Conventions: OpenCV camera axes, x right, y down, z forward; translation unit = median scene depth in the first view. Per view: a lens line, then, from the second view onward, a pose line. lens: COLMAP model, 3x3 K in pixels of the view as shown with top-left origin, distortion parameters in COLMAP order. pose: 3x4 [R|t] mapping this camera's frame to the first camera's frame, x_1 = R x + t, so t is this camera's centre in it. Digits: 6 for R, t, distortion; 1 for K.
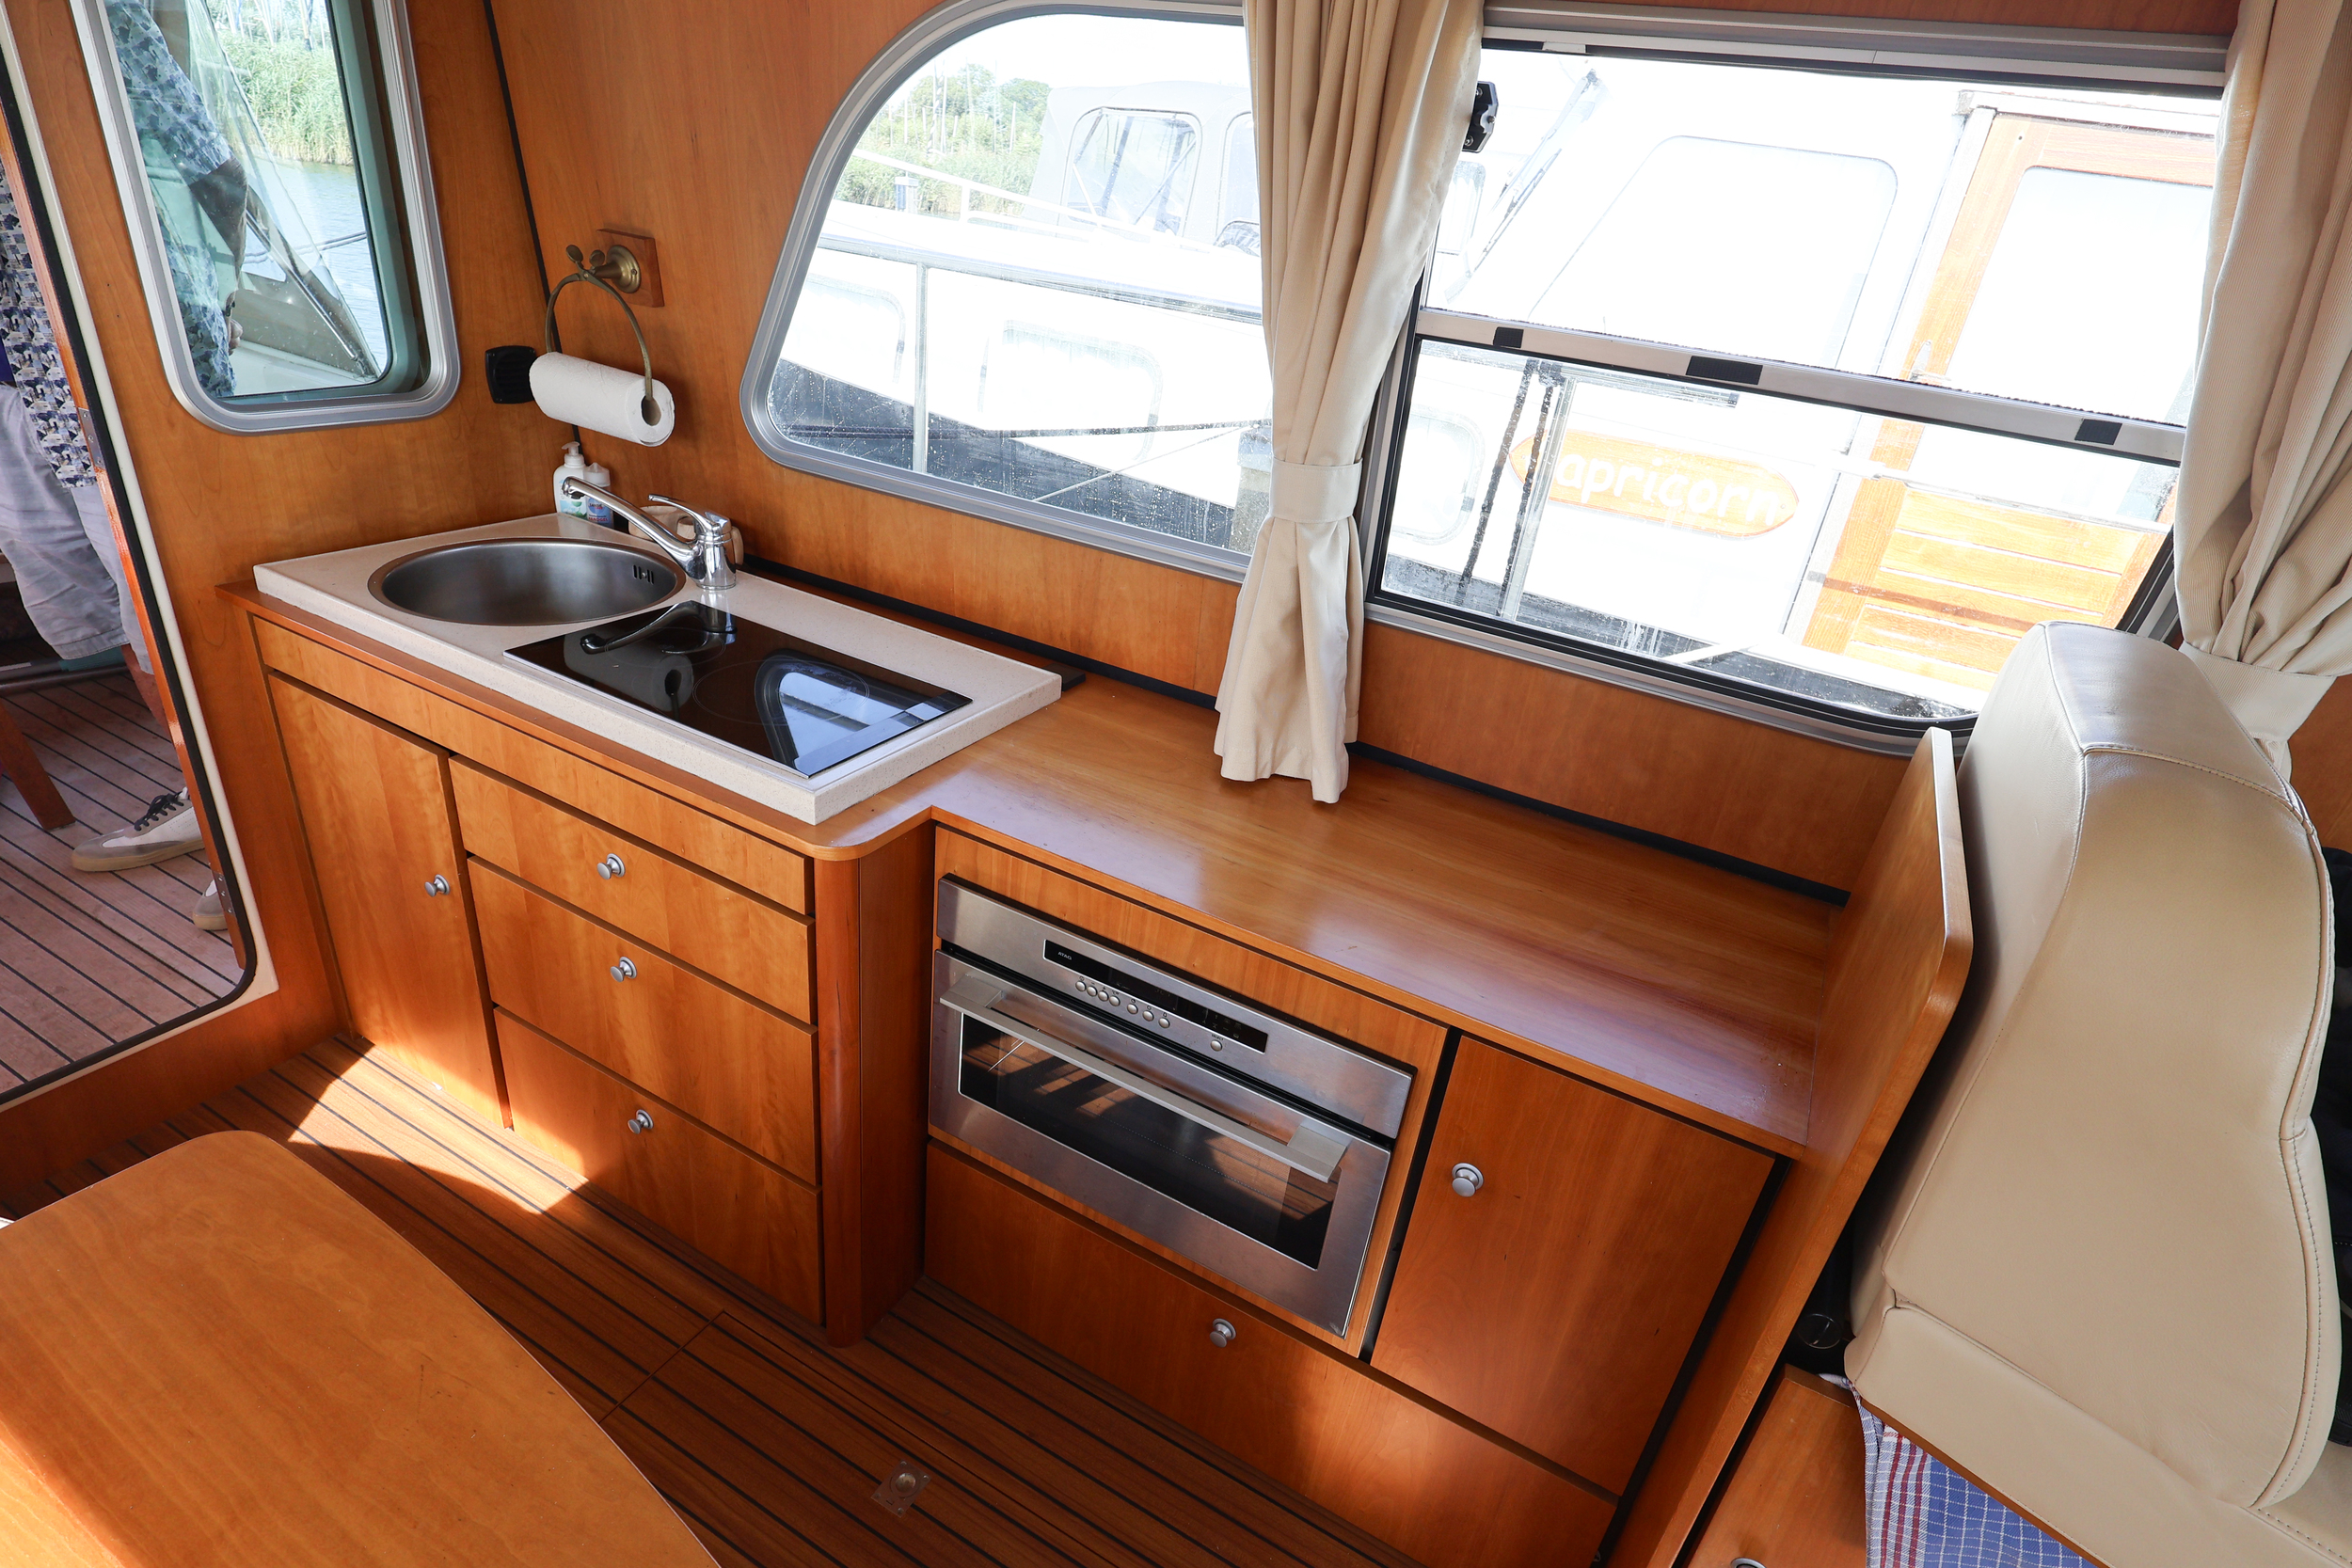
lens RADIAL K [[1186.6, 0, 1176.3], [0, 1186.6, 791.6], [0, 0, 1]] dist [0.004501, 0.000176]
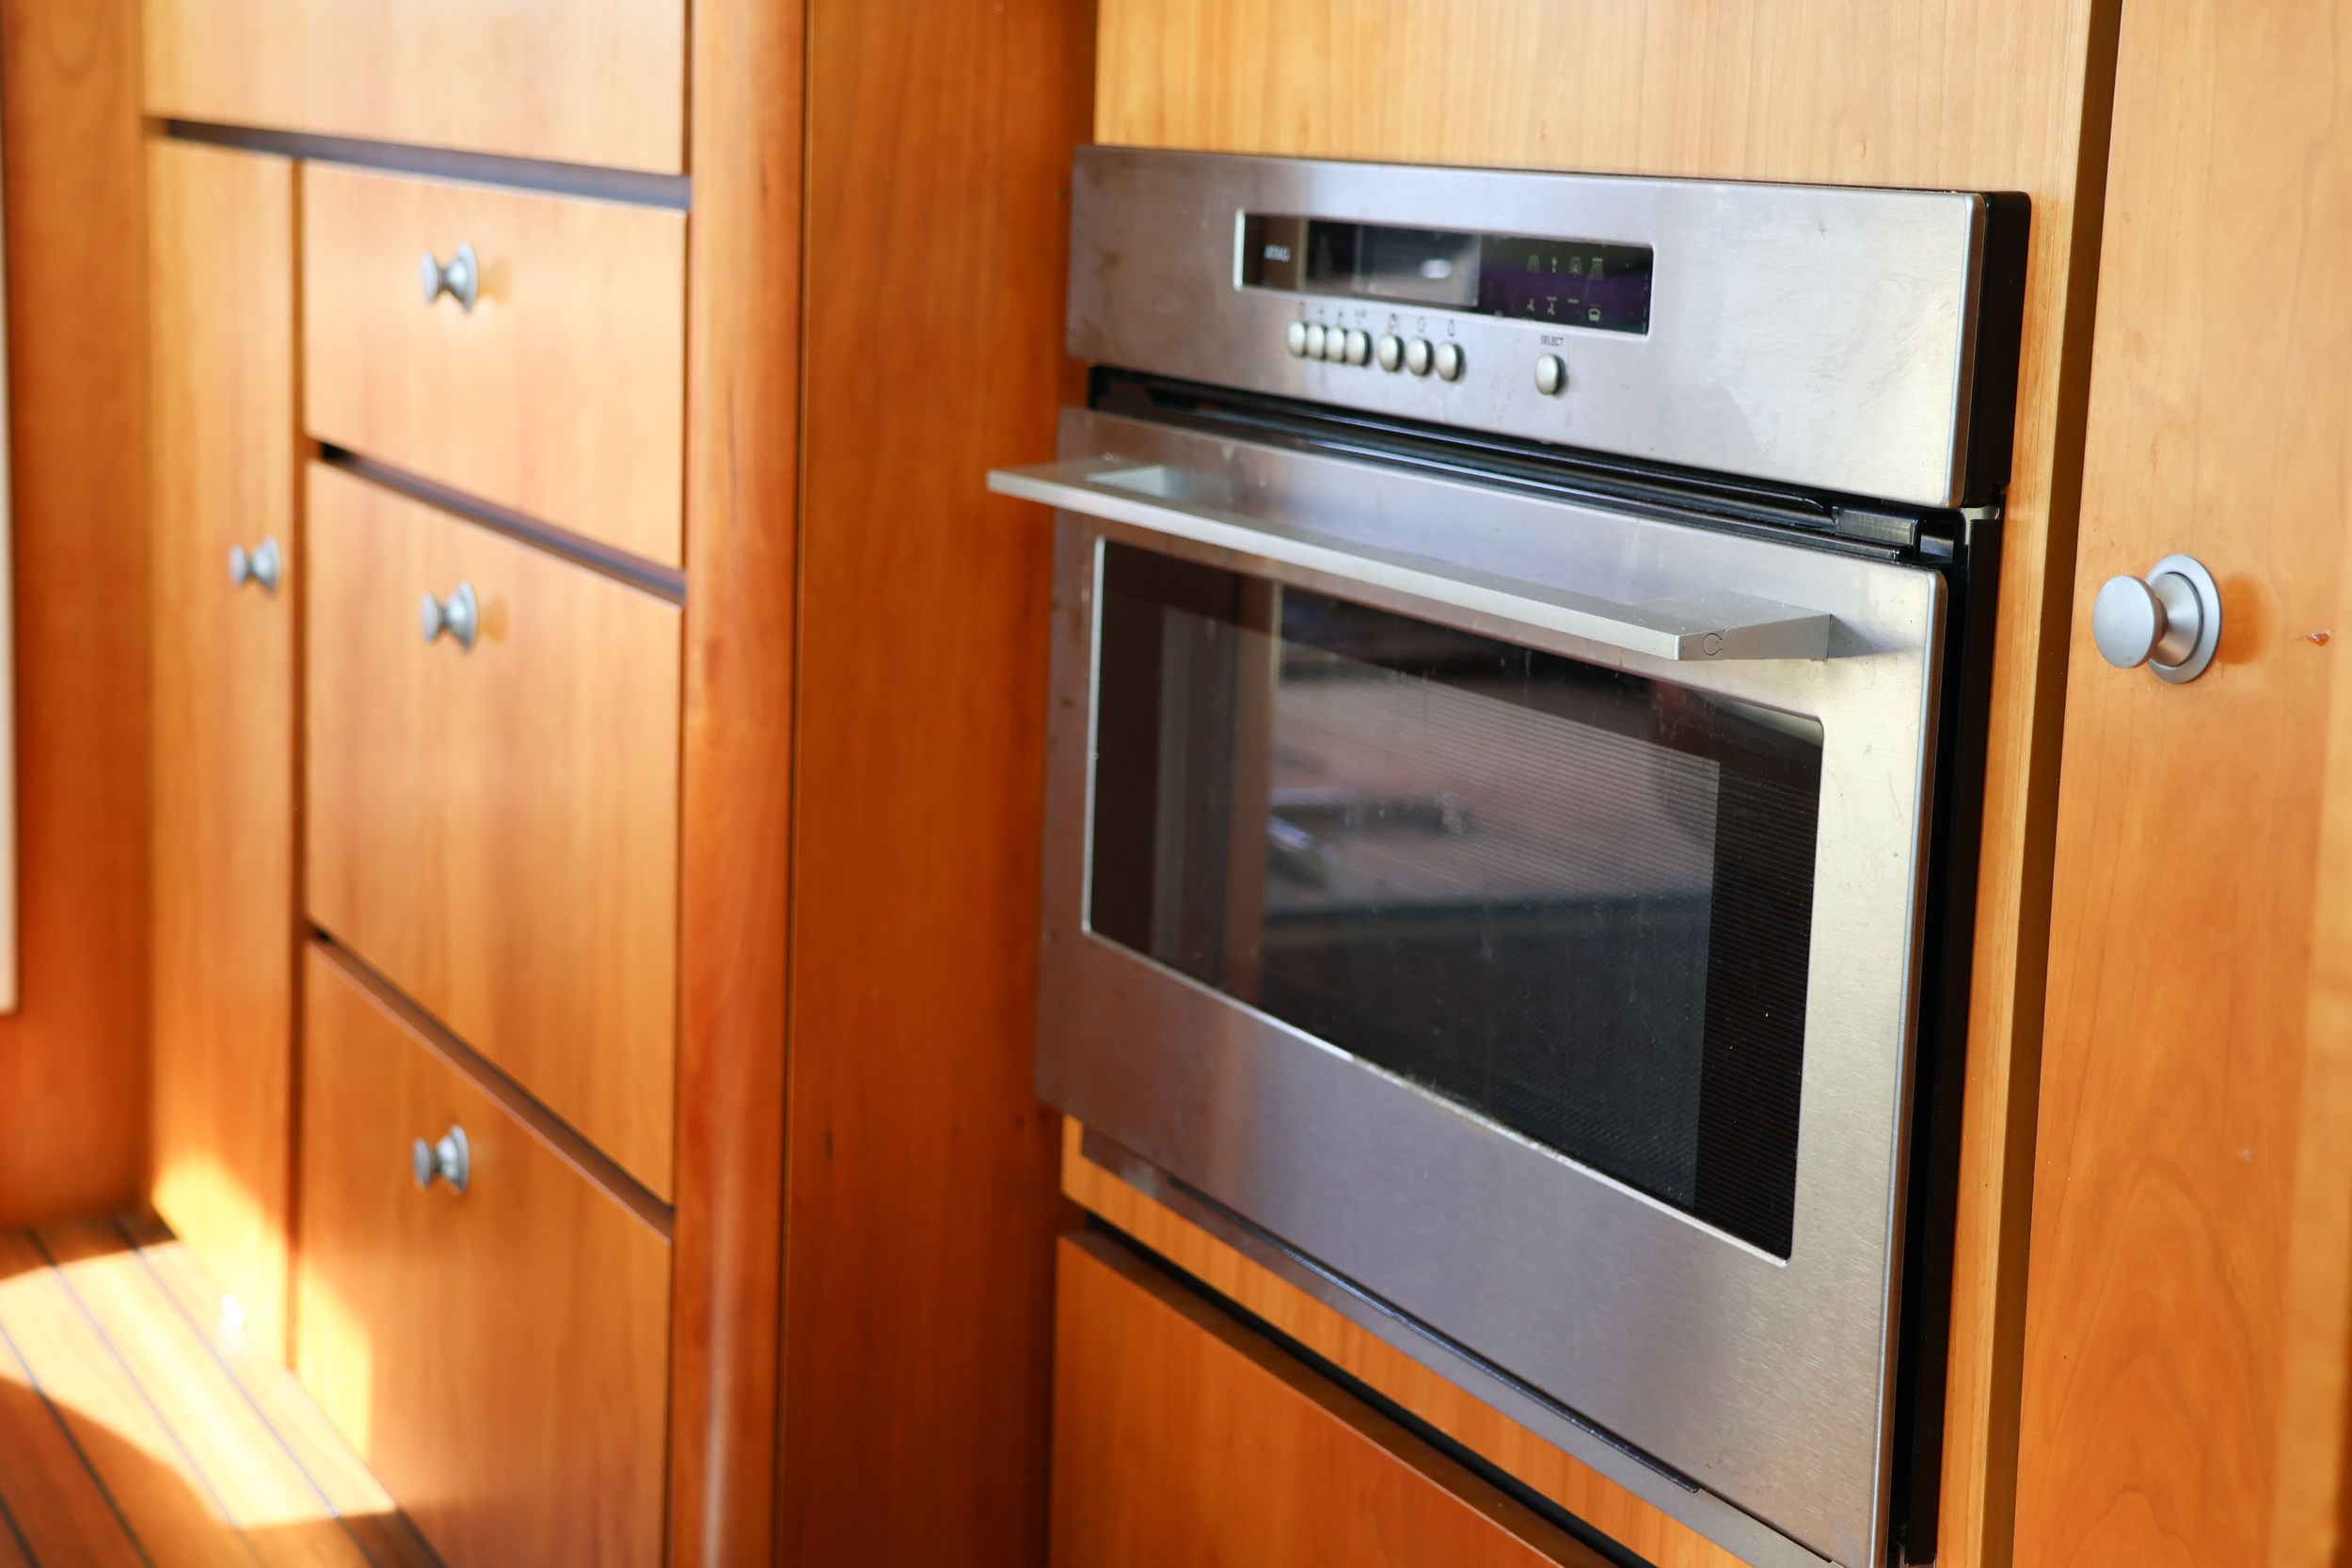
lens RADIAL K [[4310.7, 0, 1176.0], [0, 4310.7, 784.0], [0, 0, 1]] dist [0.346802, 0.031311]
pose [[0.793039, 0.003465, -0.609161, 0.448523], [-0.215703, 0.936793, -0.275485, 0.460726], [0.569703, 0.349868, 0.743661, 0.160328]]
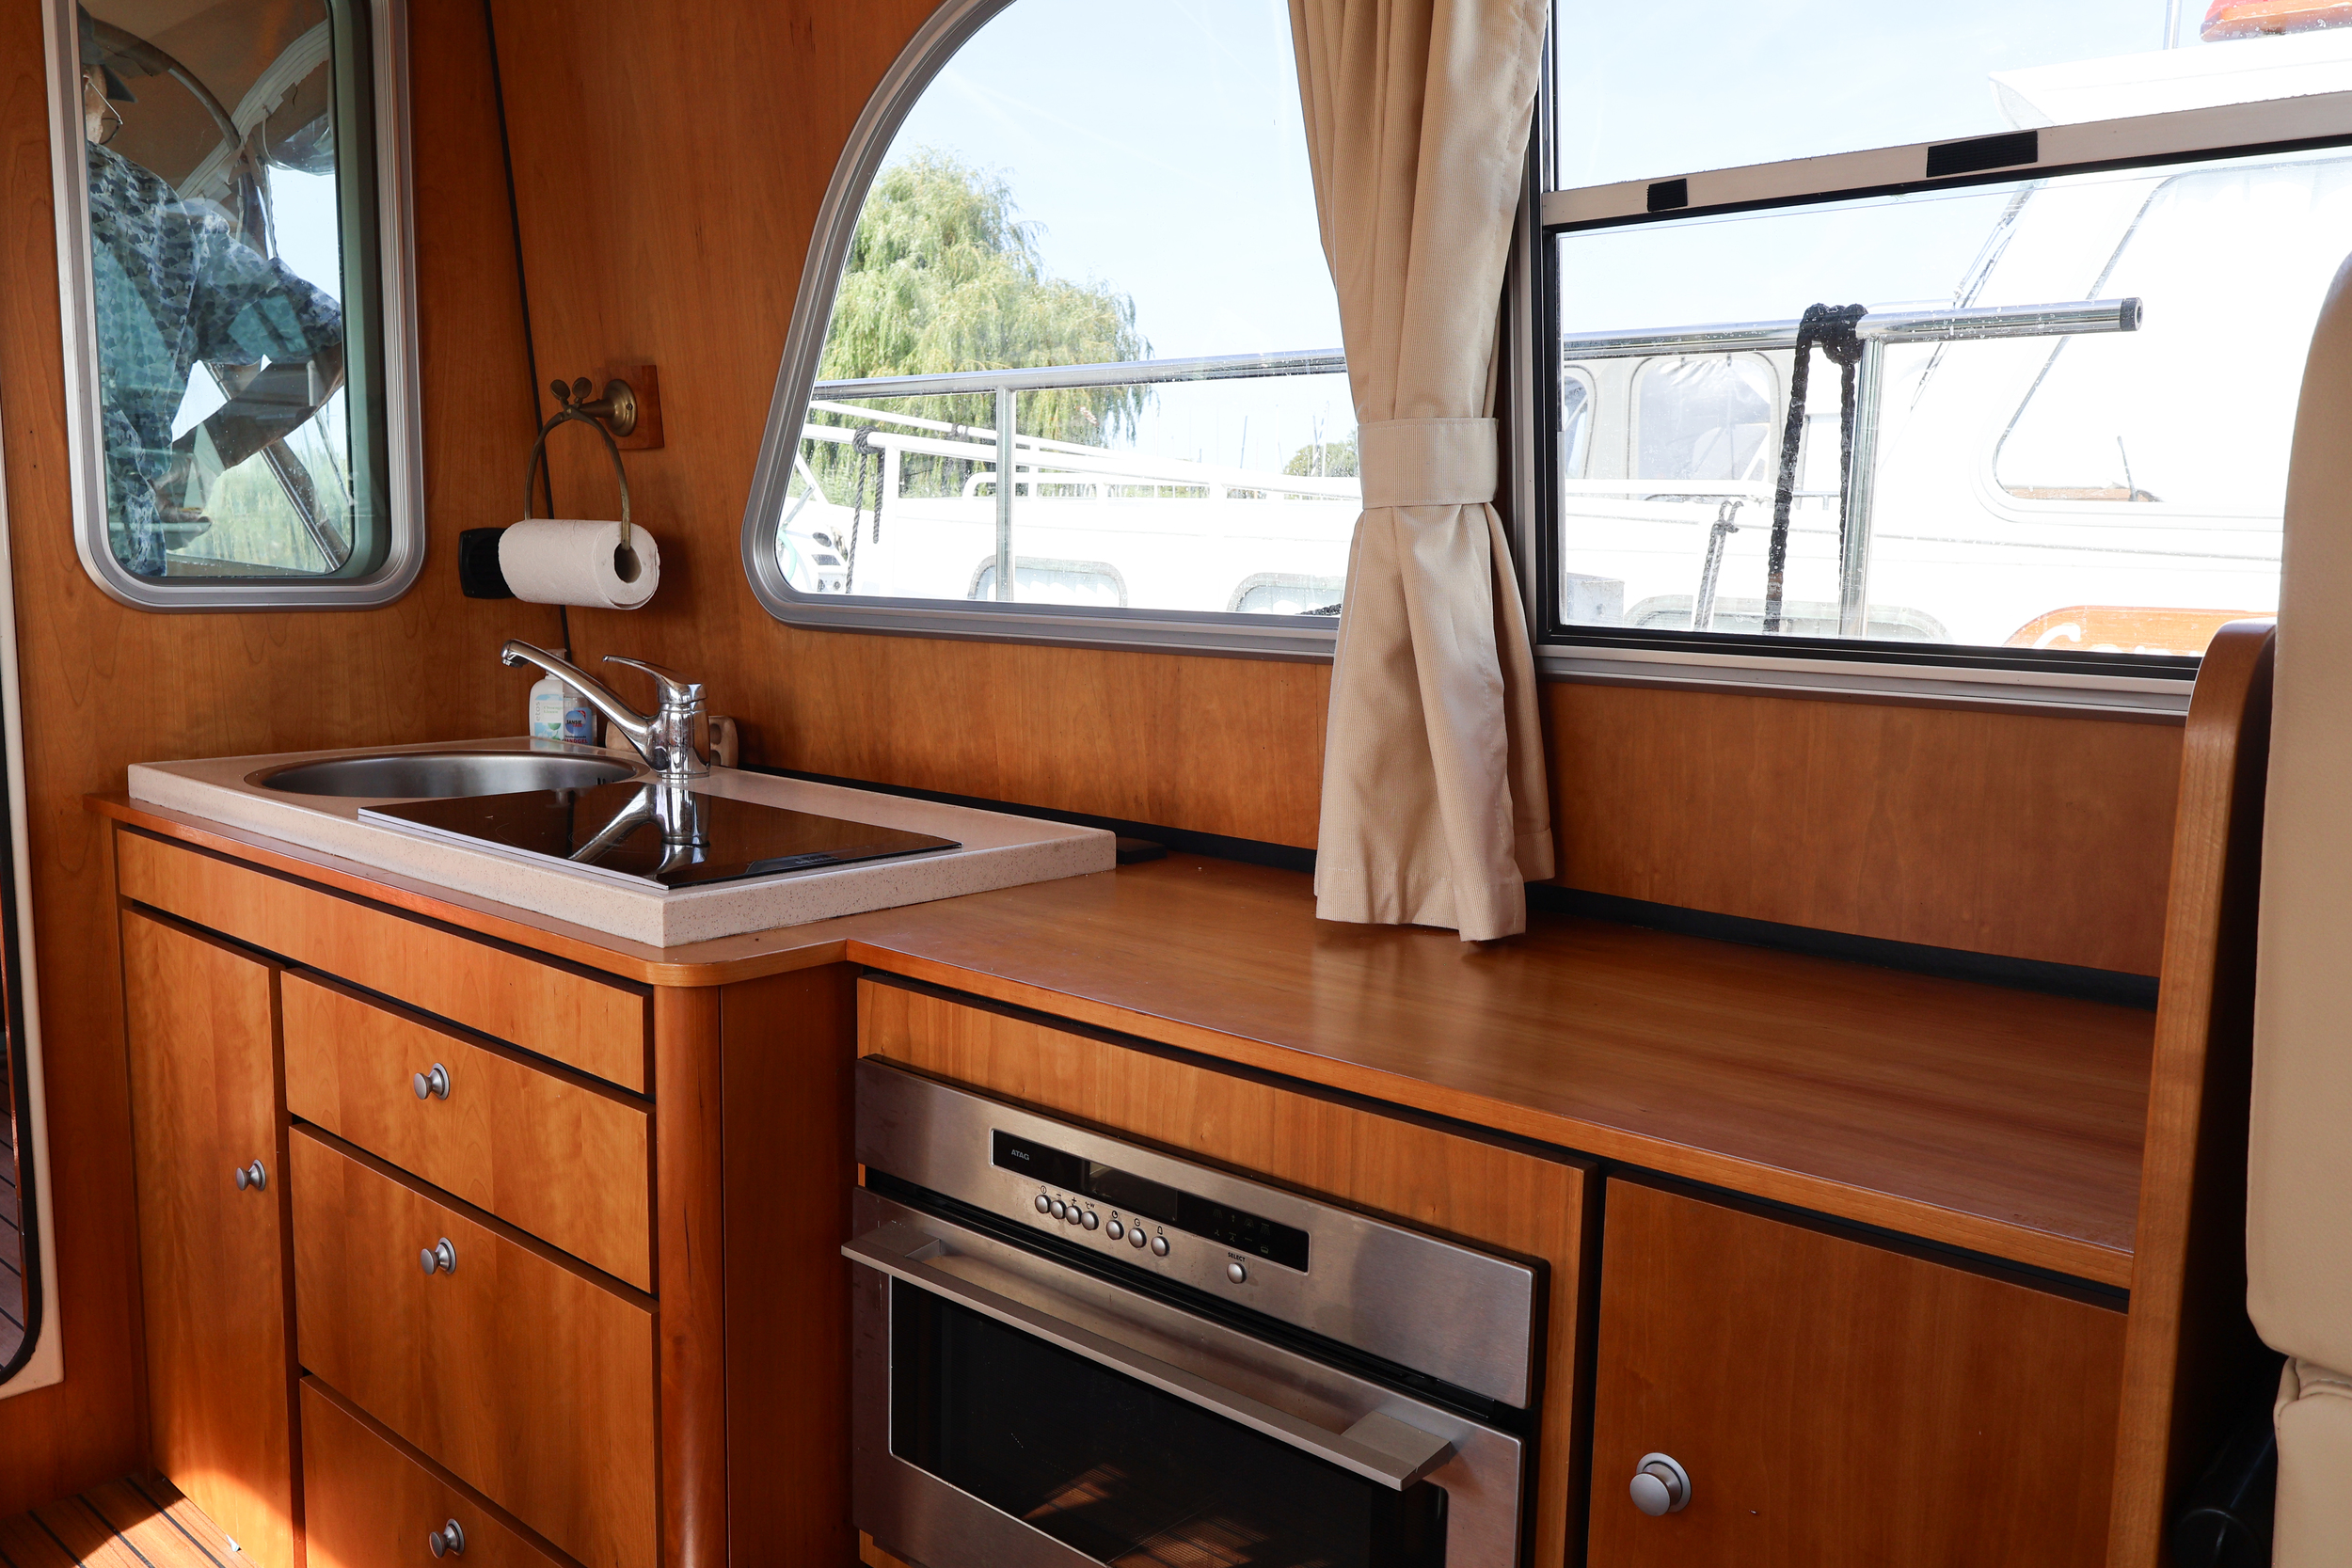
lens RADIAL K [[1844.9, 0, 1174.1], [0, 1844.9, 793.4], [0, 0, 1]] dist [0.003201, -0.002252]
pose [[0.969703, -0.066088, -0.235179, 0.176036], [-0.018202, 0.940488, -0.339338, 0.226977], [0.243609, 0.333338, 0.910791, 0.066573]]
